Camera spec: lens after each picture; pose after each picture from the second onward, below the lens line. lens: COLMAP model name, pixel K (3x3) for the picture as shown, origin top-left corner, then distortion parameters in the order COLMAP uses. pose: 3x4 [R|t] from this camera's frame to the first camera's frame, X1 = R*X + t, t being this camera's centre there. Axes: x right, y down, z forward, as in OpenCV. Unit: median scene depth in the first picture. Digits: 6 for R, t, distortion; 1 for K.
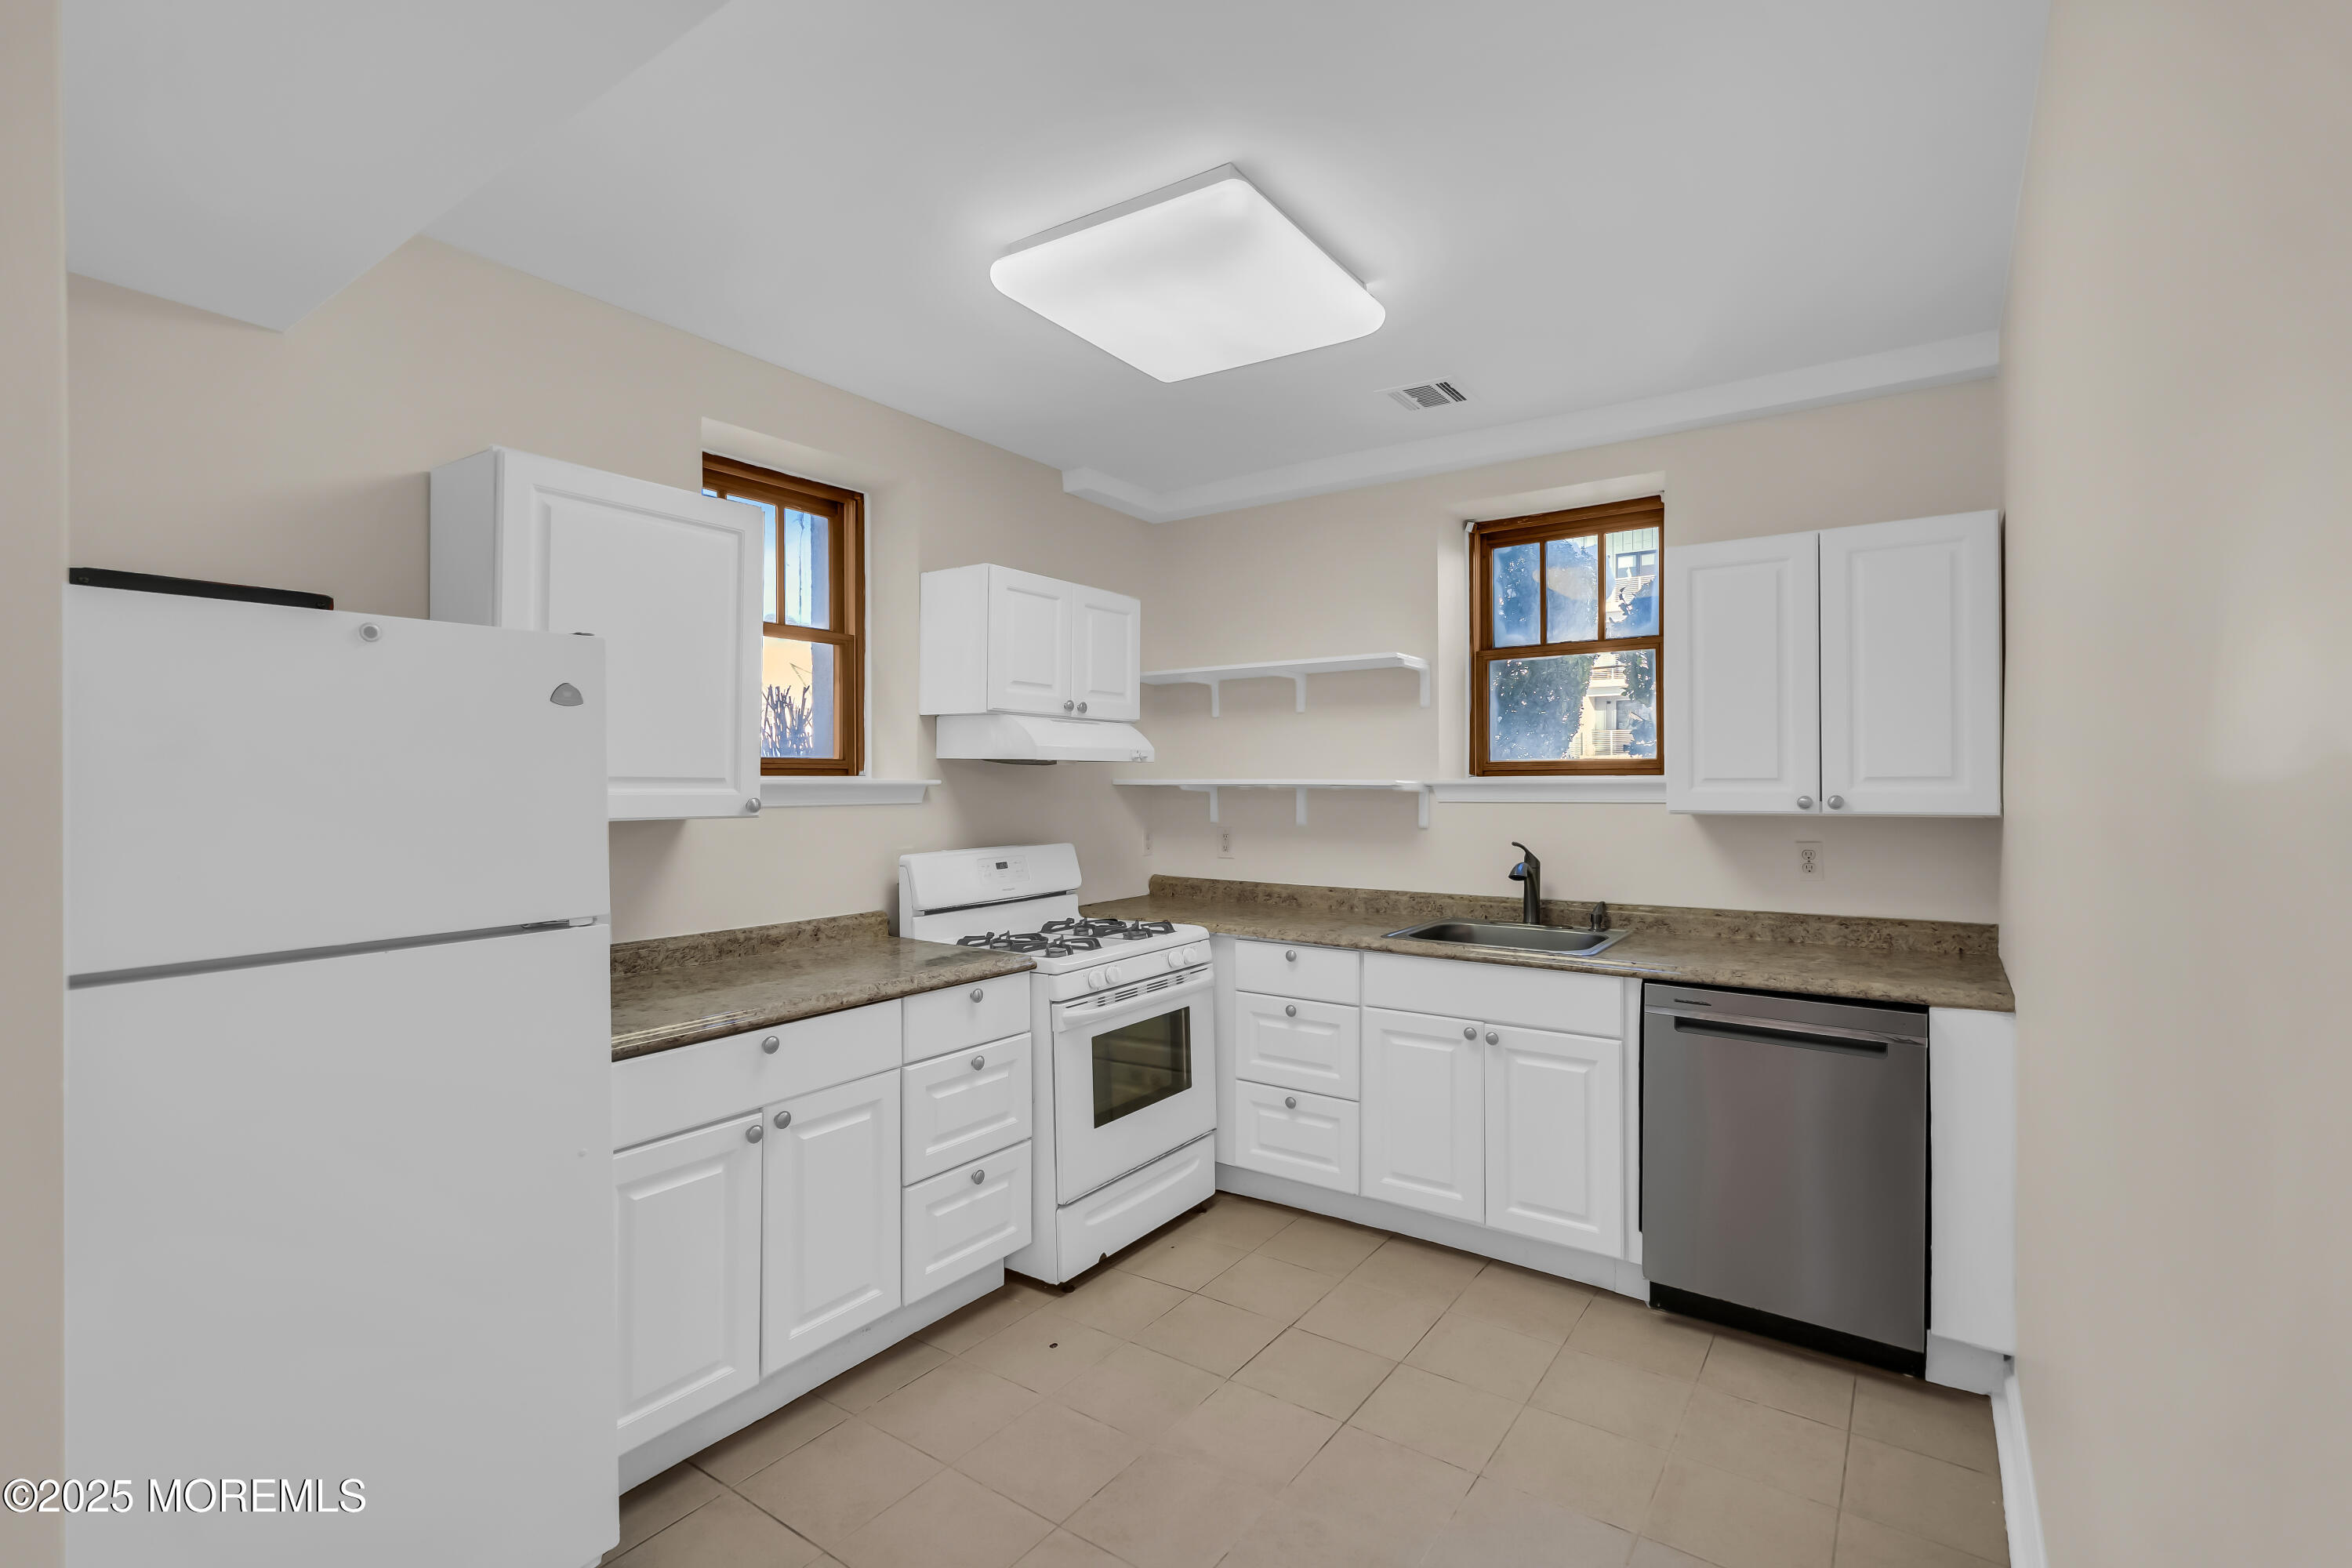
lens RADIAL K [[1052.7, 0, 1177.3], [0, 1052.7, 781.3], [0, 0, 1]] dist [0.002268, 0.000191]
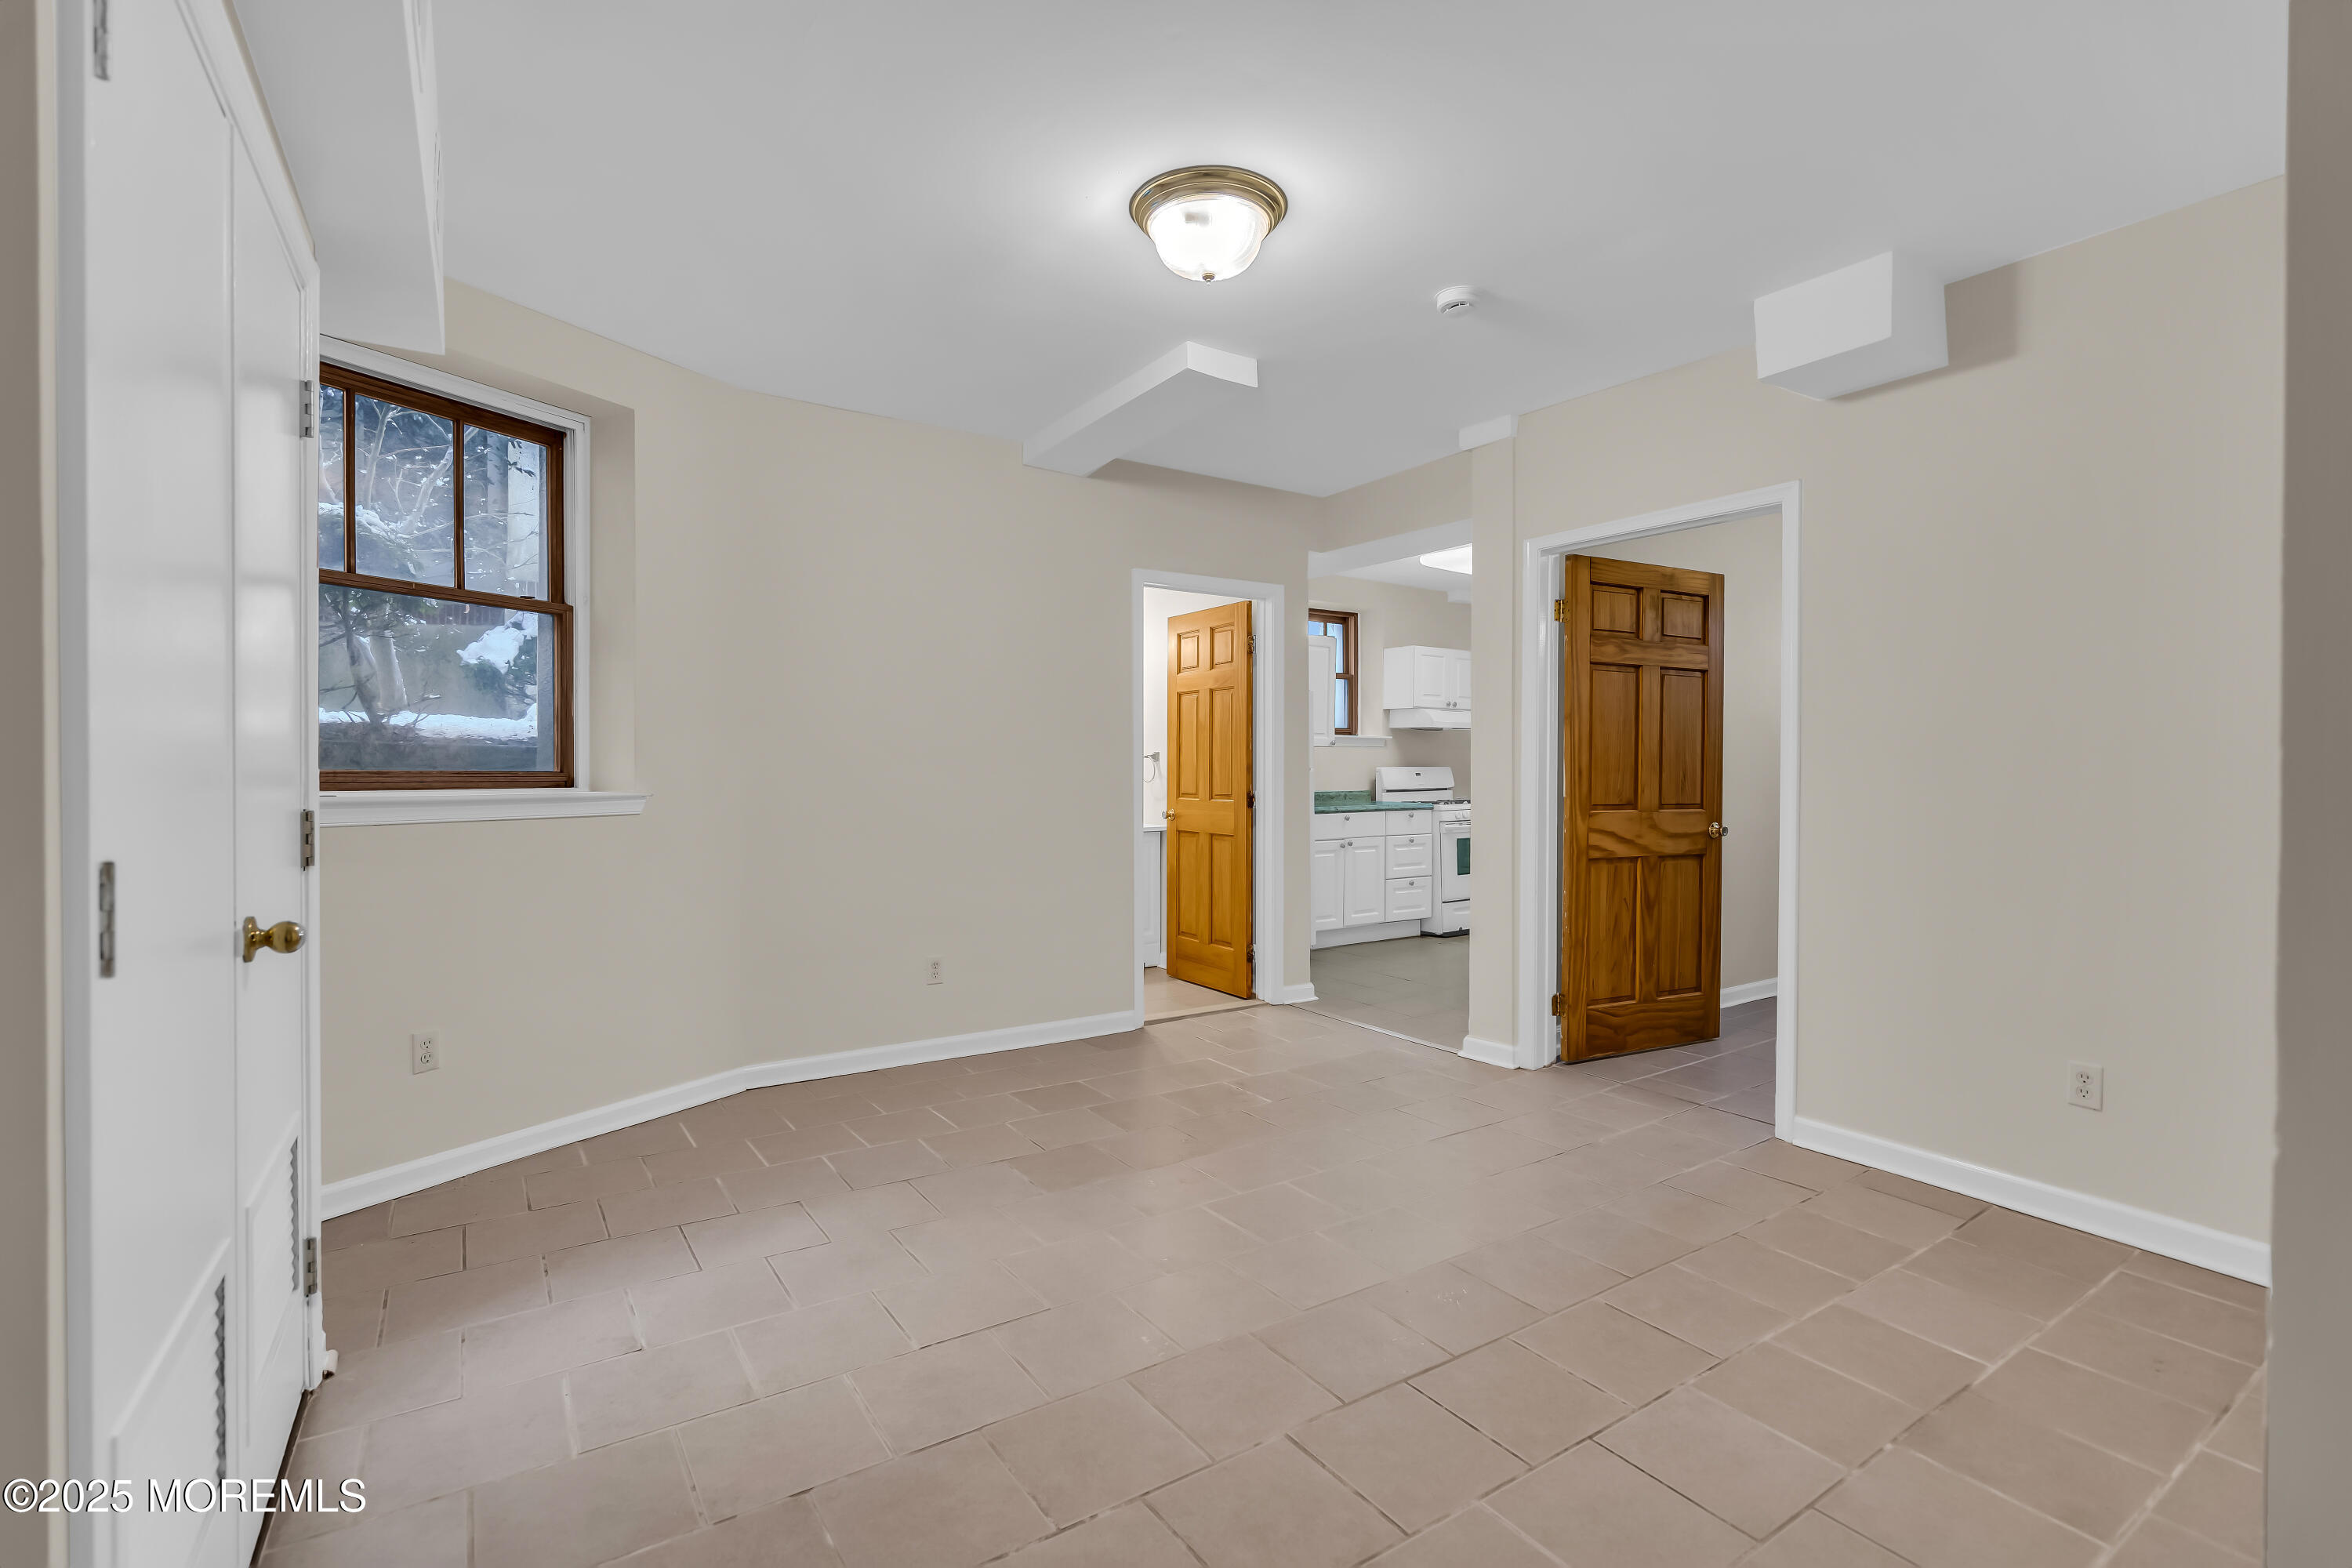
lens RADIAL K [[1052.7, 0, 1165.7], [0, 1052.7, 777.1], [0, 0, 1]] dist [0.002268, 0.000191]
pose [[0.932875, 0.007967, -0.360113, 0.156666], [-0.005034, 0.999946, 0.009082, 0.072871], [0.360166, -0.006660, 0.932864, -1.428845]]
